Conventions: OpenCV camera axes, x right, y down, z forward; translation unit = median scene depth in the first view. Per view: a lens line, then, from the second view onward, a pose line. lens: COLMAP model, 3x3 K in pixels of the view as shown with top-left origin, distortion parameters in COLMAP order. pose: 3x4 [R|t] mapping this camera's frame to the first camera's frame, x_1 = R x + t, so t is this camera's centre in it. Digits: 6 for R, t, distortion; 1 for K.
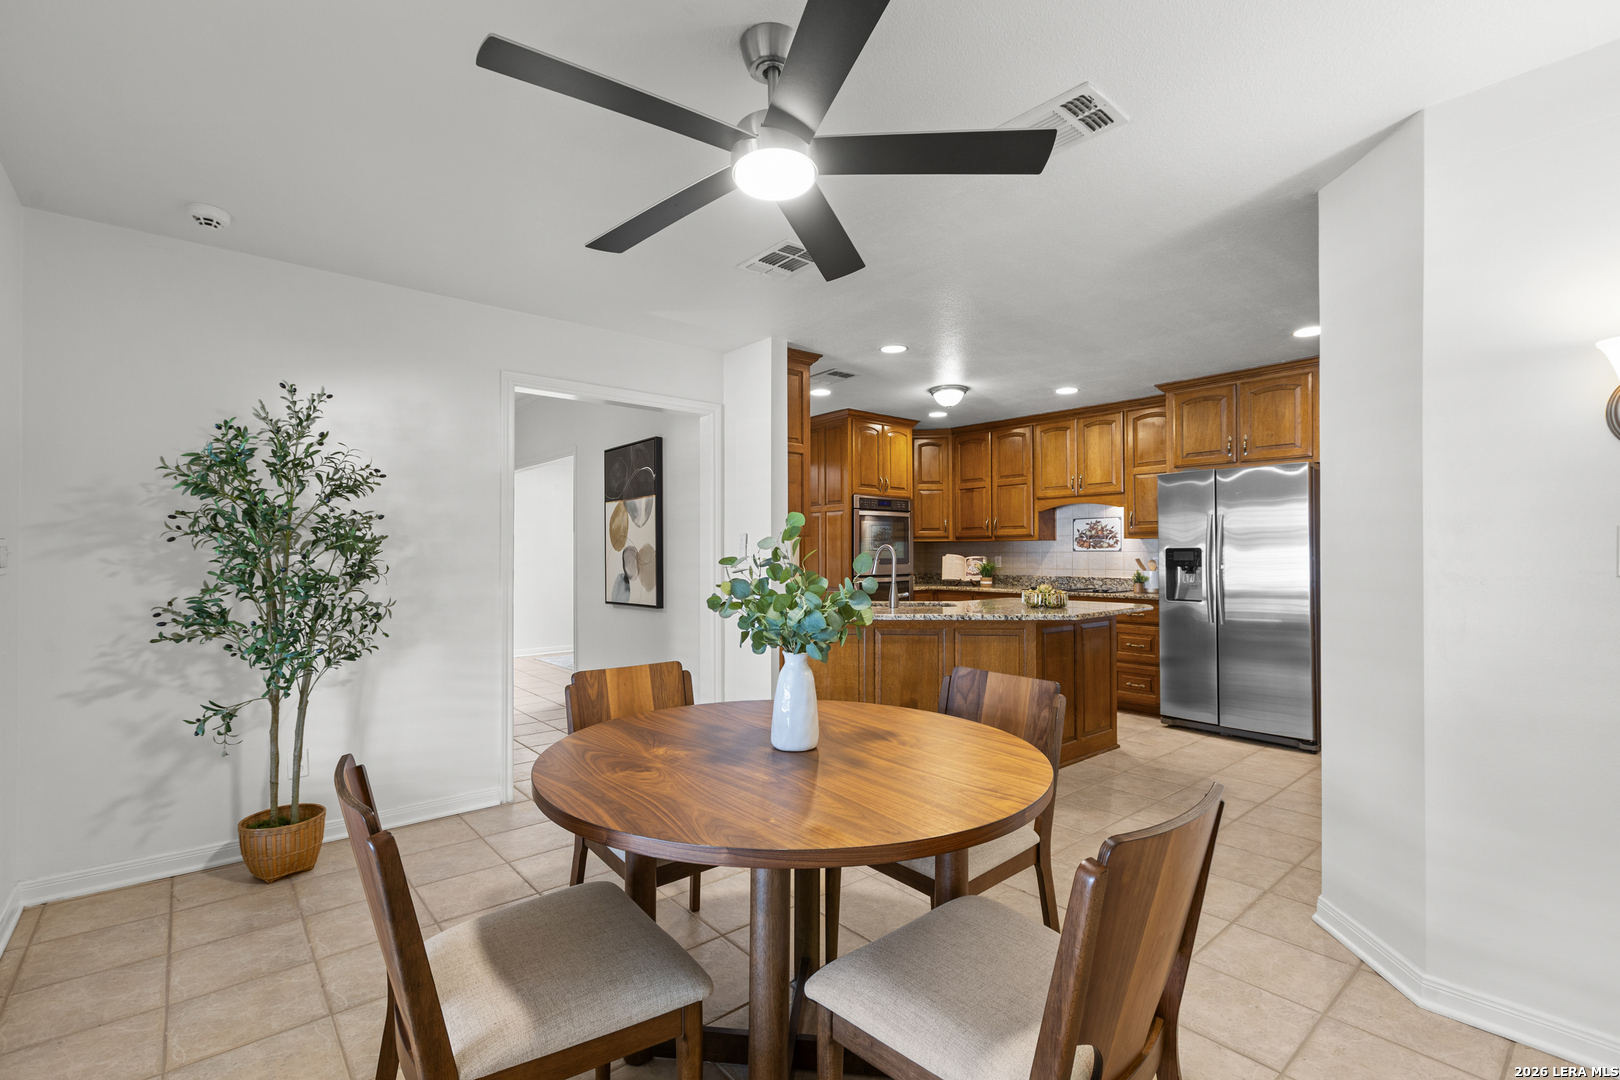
lens RADIAL K [[720.0, 0, 809.9], [0, 720.0, 544.3], [0, 0, 1]] dist [-0.000994, 0.000404]
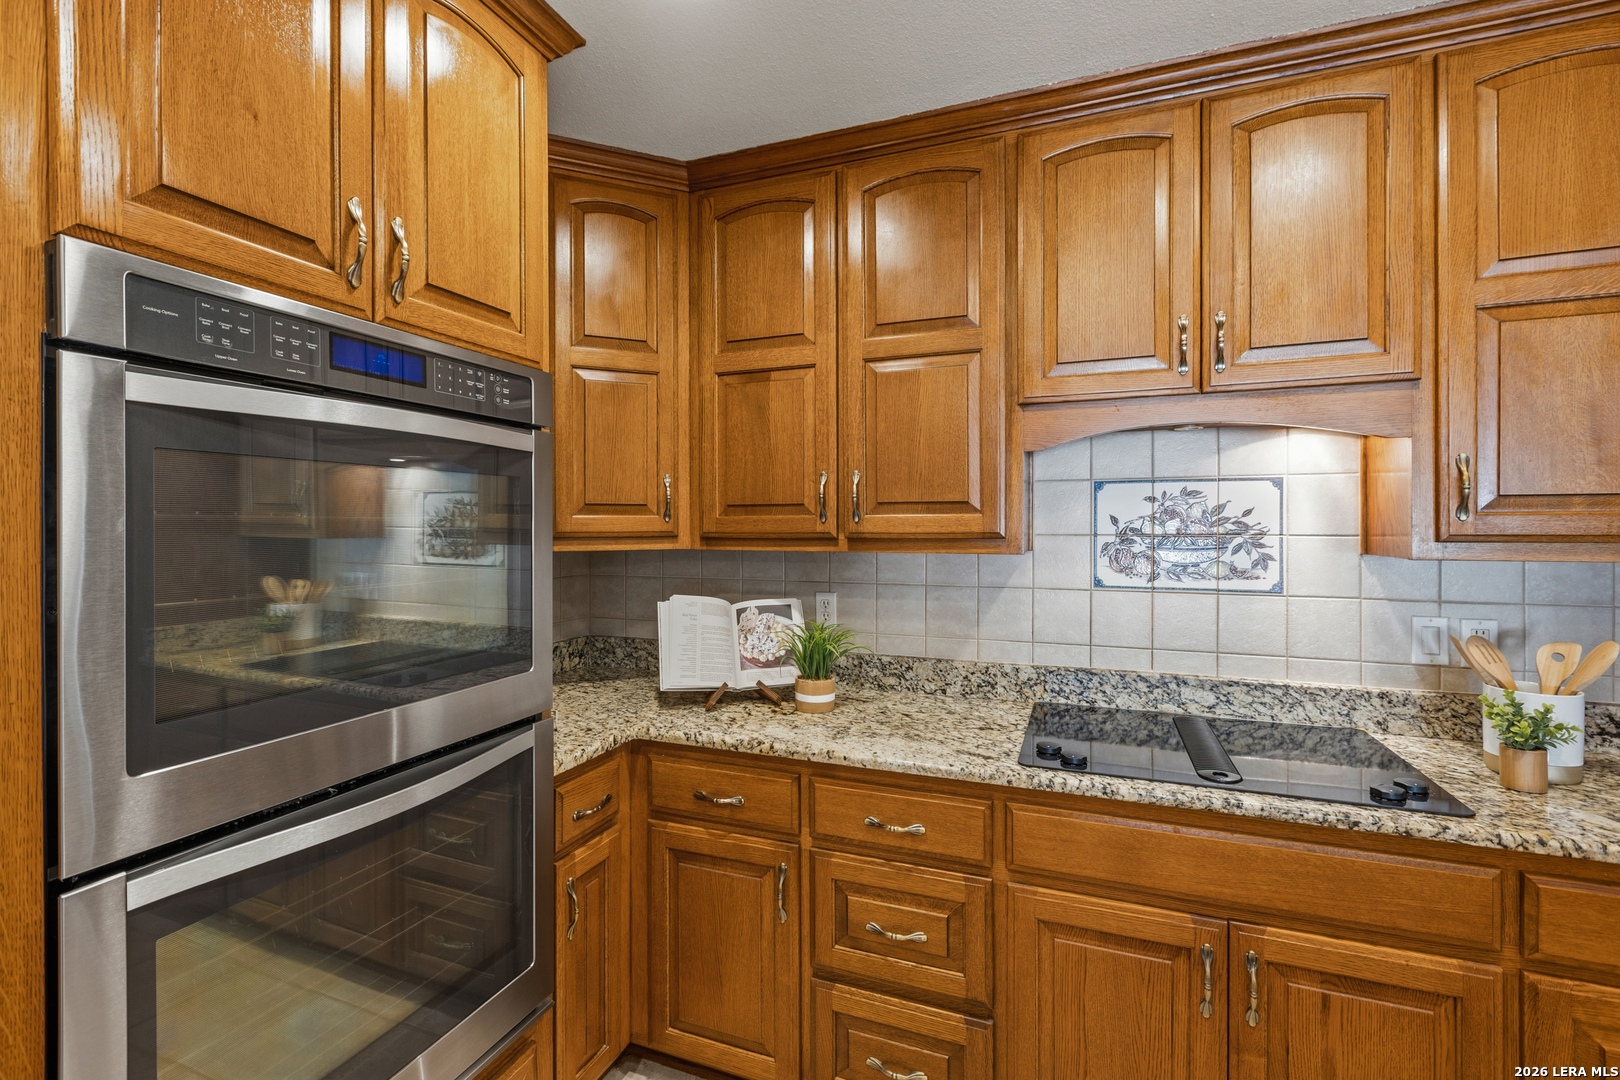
lens RADIAL K [[720.0, 0, 817.3], [0, 720.0, 526.2], [0, 0, 1]] dist [-0.000994, 0.000404]
pose [[0.883551, 0.000125, 0.468335, 0.118390], [-0.006914, 0.999894, 0.012776, -0.019837], [-0.468284, -0.014526, 0.883459, 0.802155]]
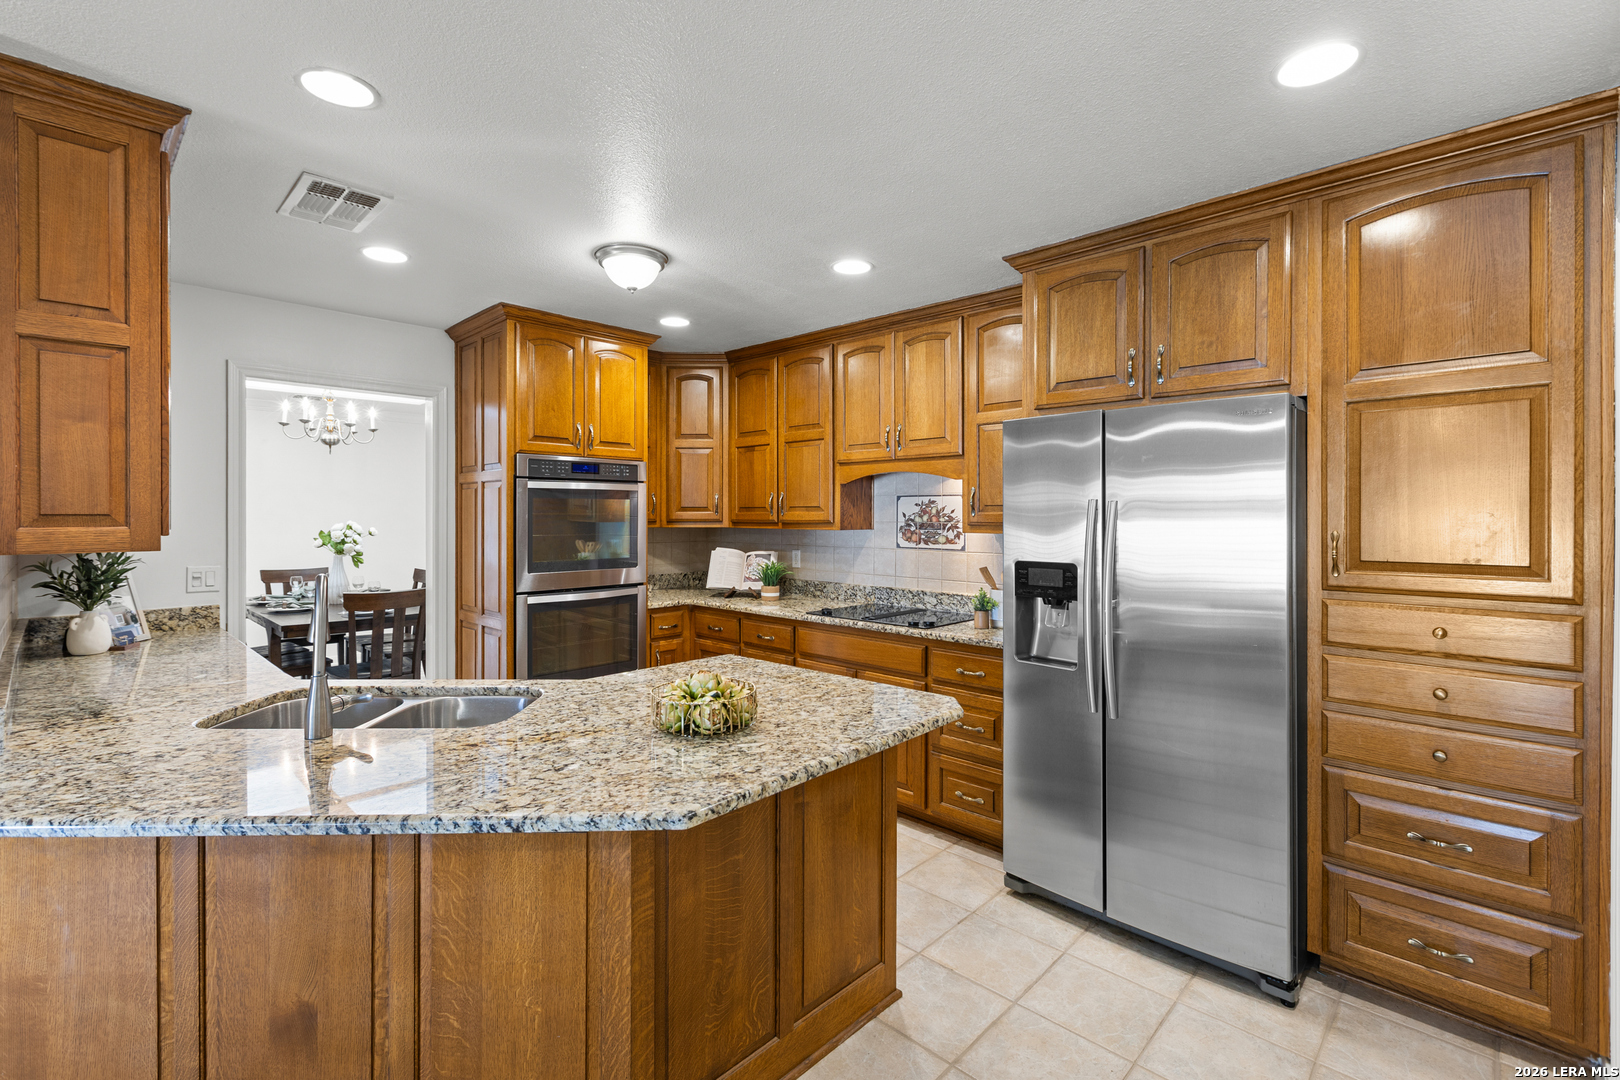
lens RADIAL K [[720.0, 0, 812.0], [0, 720.0, 516.0], [0, 0, 1]] dist [-0.000994, 0.000404]
pose [[0.994838, 0.003533, 0.101412, 0.233502], [-0.005071, 0.999876, 0.014916, -0.027493], [-0.101346, -0.015353, 0.994733, 0.391074]]
